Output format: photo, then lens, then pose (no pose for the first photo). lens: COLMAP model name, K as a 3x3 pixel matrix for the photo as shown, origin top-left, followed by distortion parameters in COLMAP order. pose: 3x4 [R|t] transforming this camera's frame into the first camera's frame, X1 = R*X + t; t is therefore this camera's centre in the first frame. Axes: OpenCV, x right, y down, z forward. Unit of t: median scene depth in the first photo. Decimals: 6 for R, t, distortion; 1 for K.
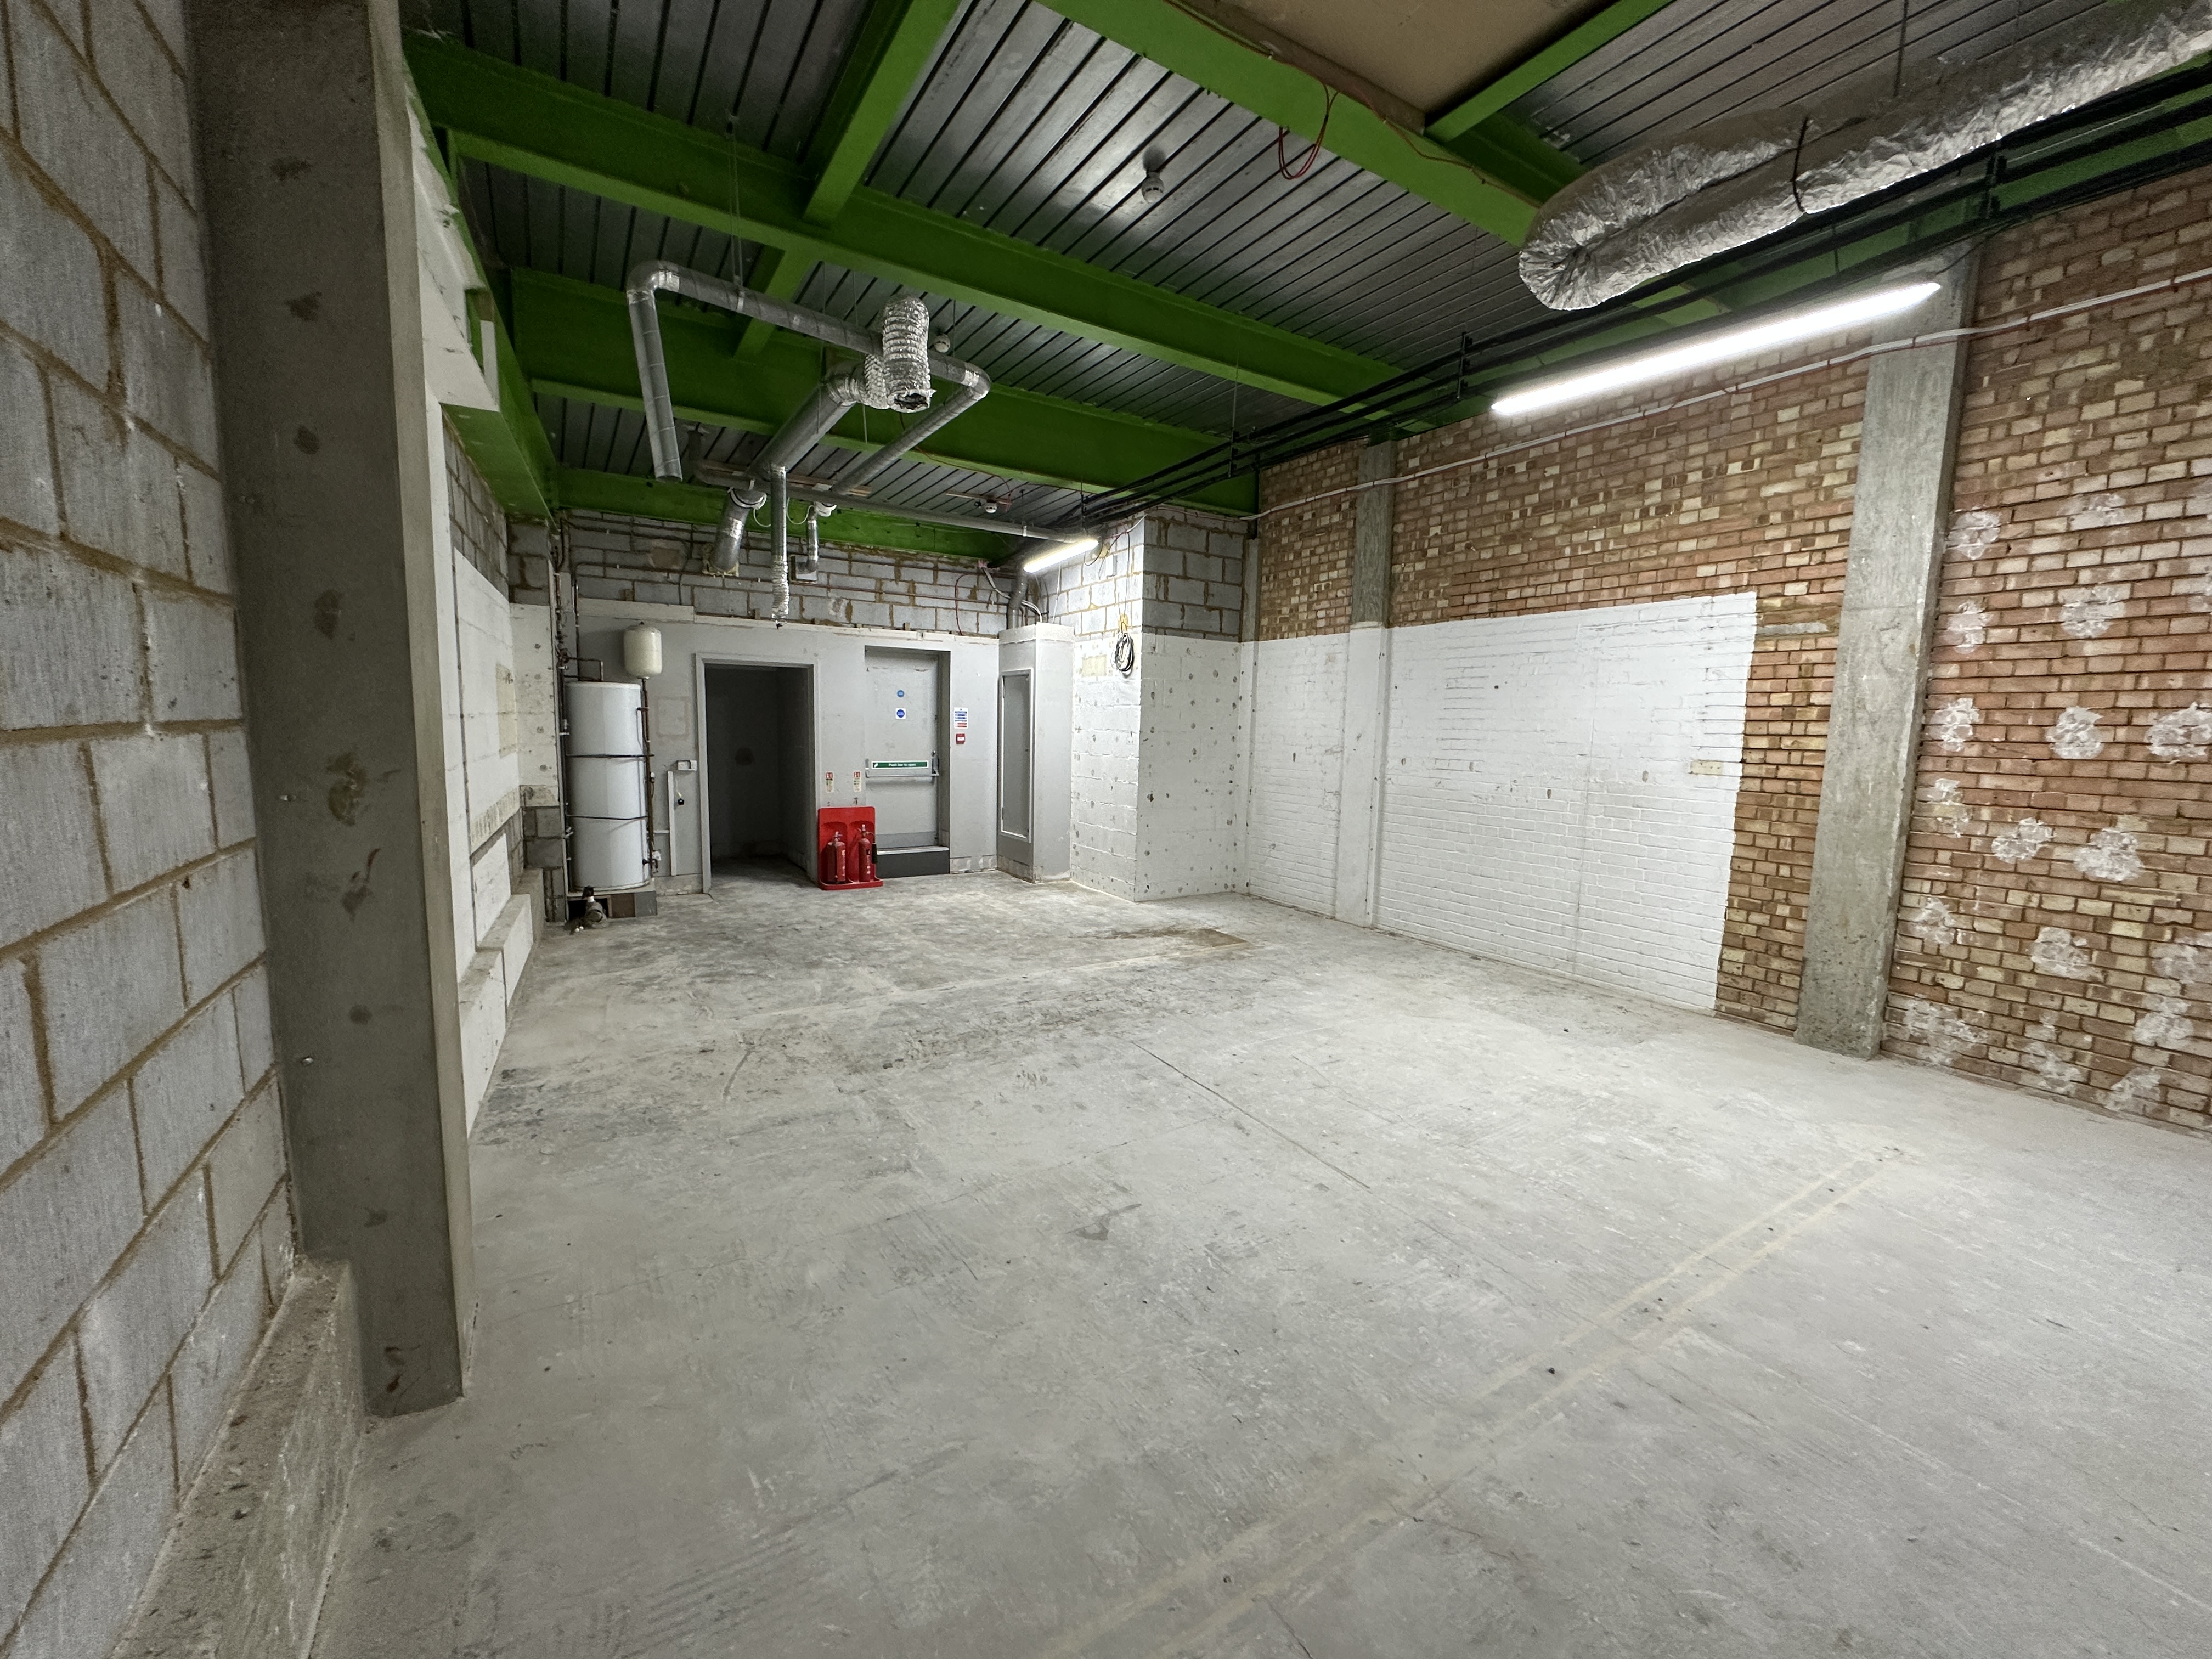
lens RADIAL K [[879.9, 0, 1104.6], [0, 879.9, 825.2], [0, 0, 1]] dist [-0.002101, 0.000293]
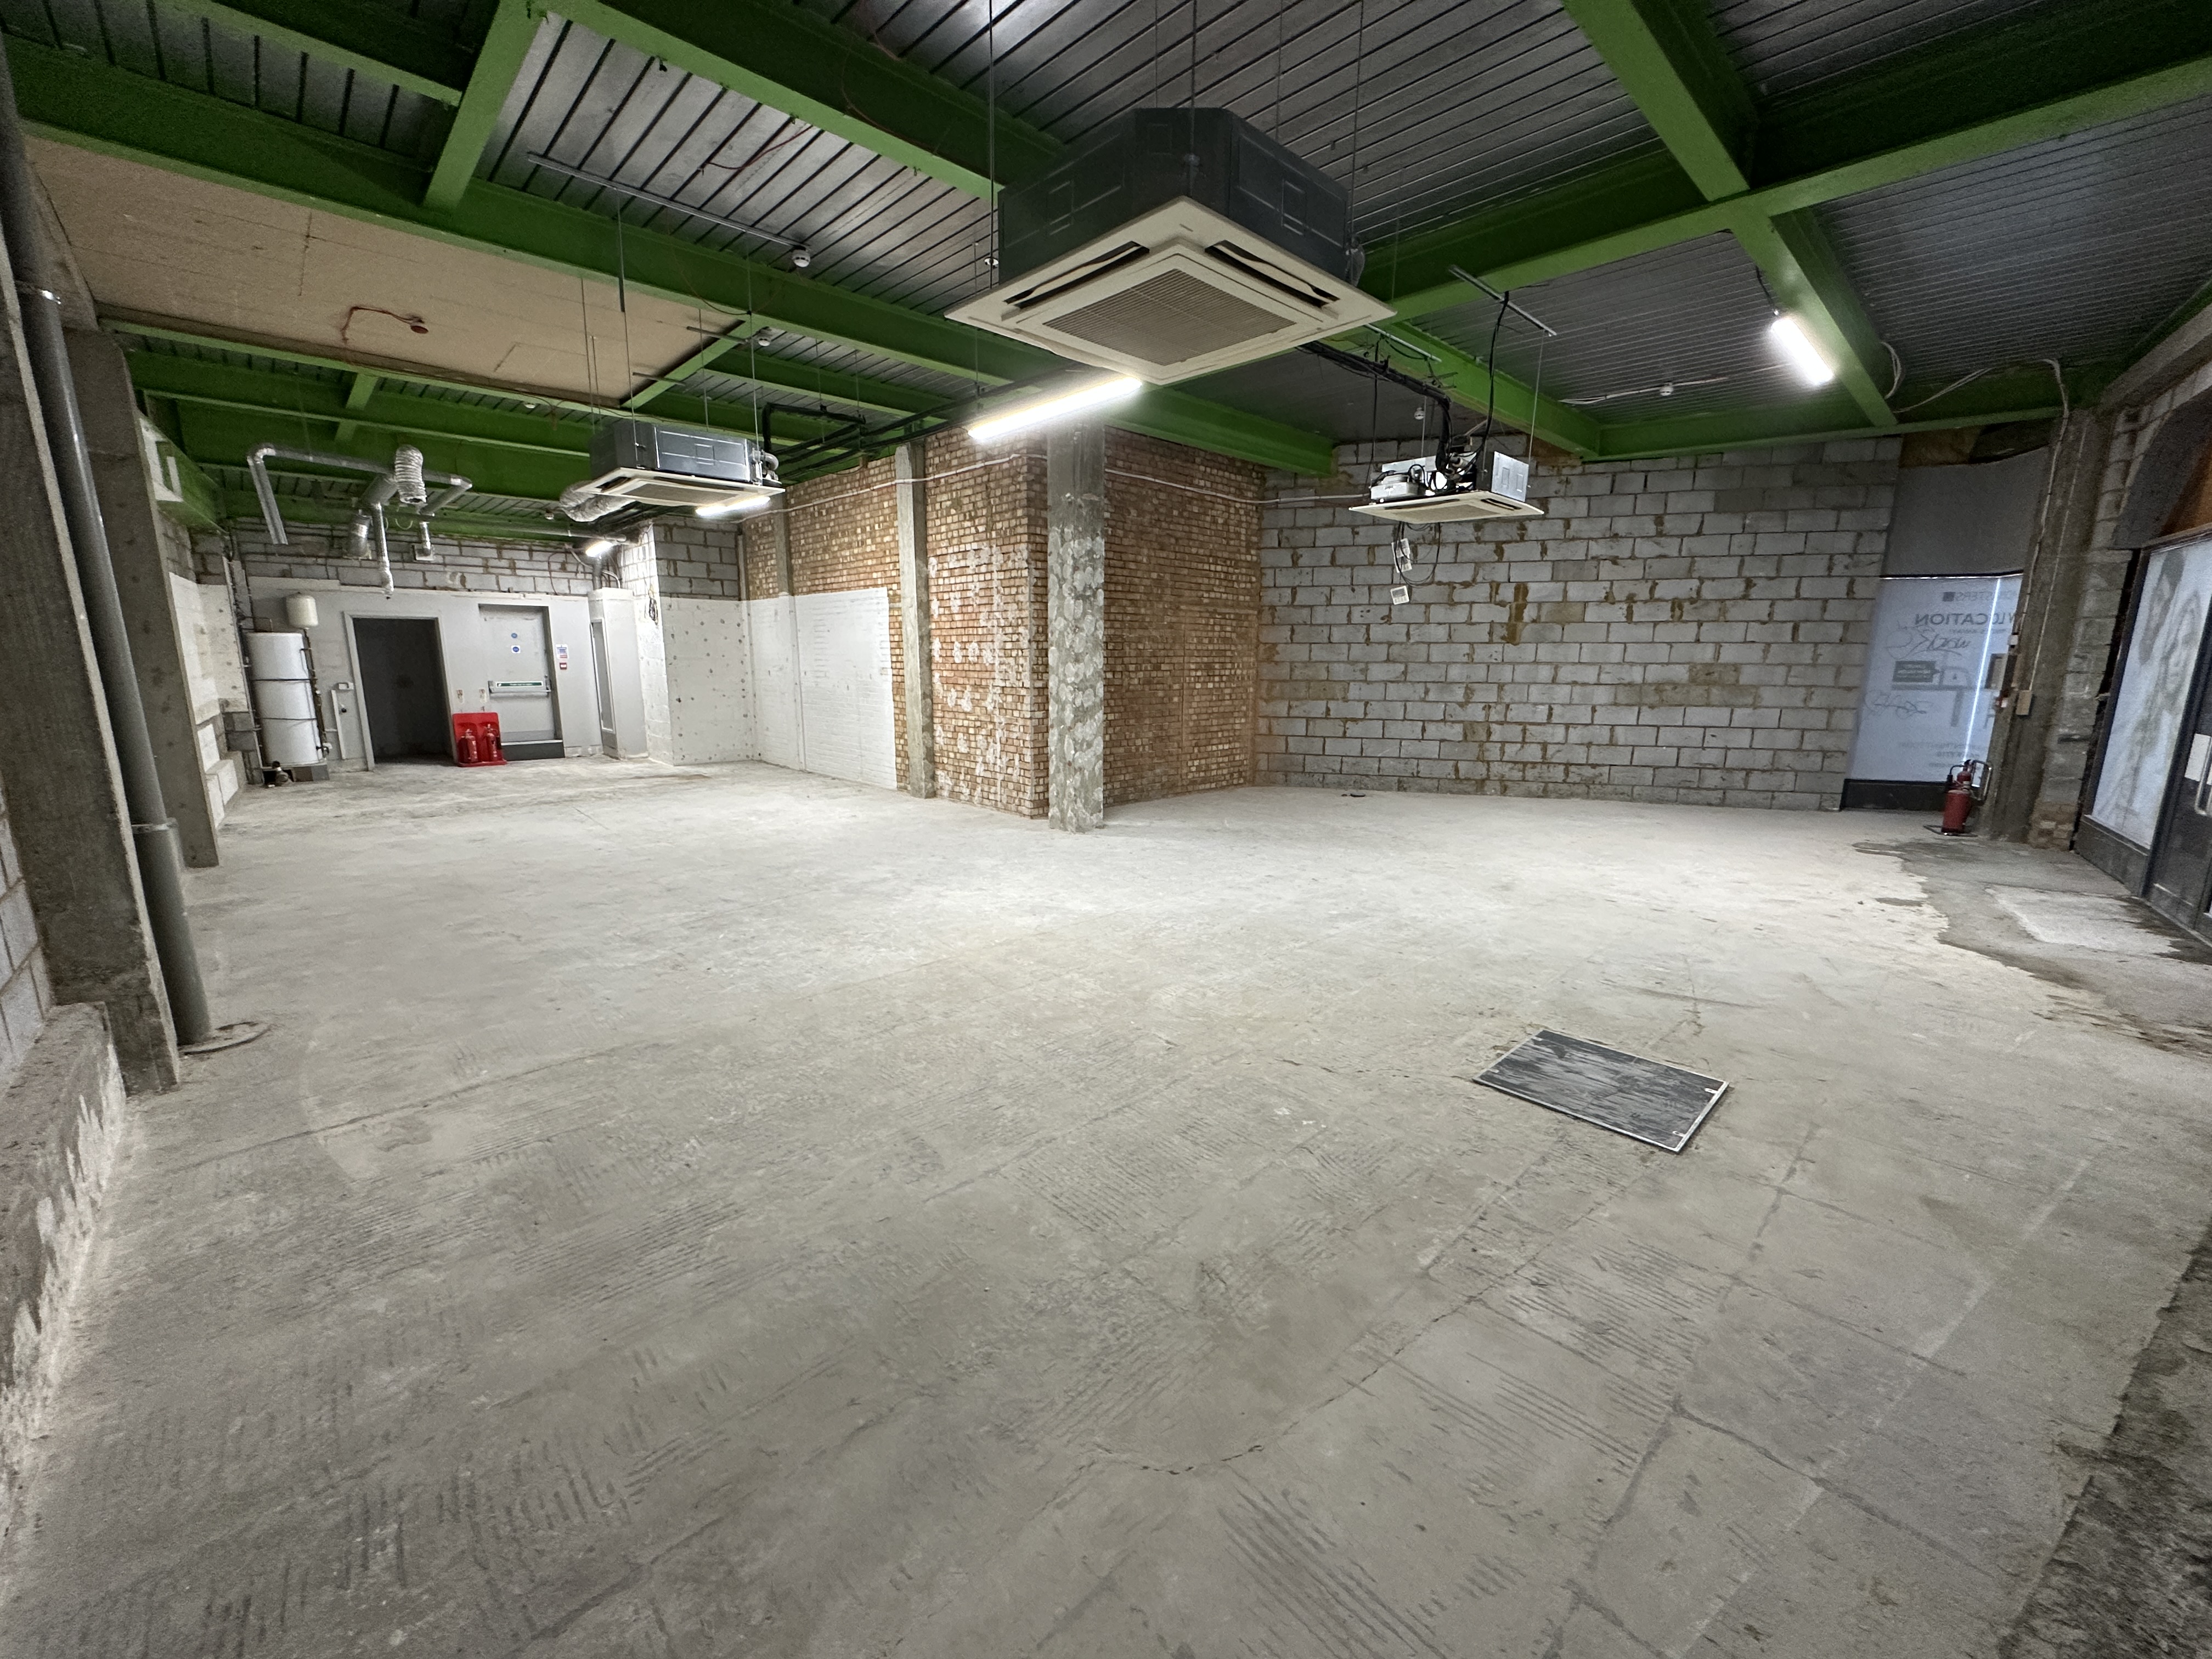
lens RADIAL K [[879.9, 0, 1104.1], [0, 879.9, 826.2], [0, 0, 1]] dist [-0.002101, 0.000293]
pose [[0.979878, -0.052942, 0.192450, 0.569125], [0.037231, 0.995739, 0.084362, 0.105677], [-0.196097, -0.075499, 0.977674, -0.858398]]
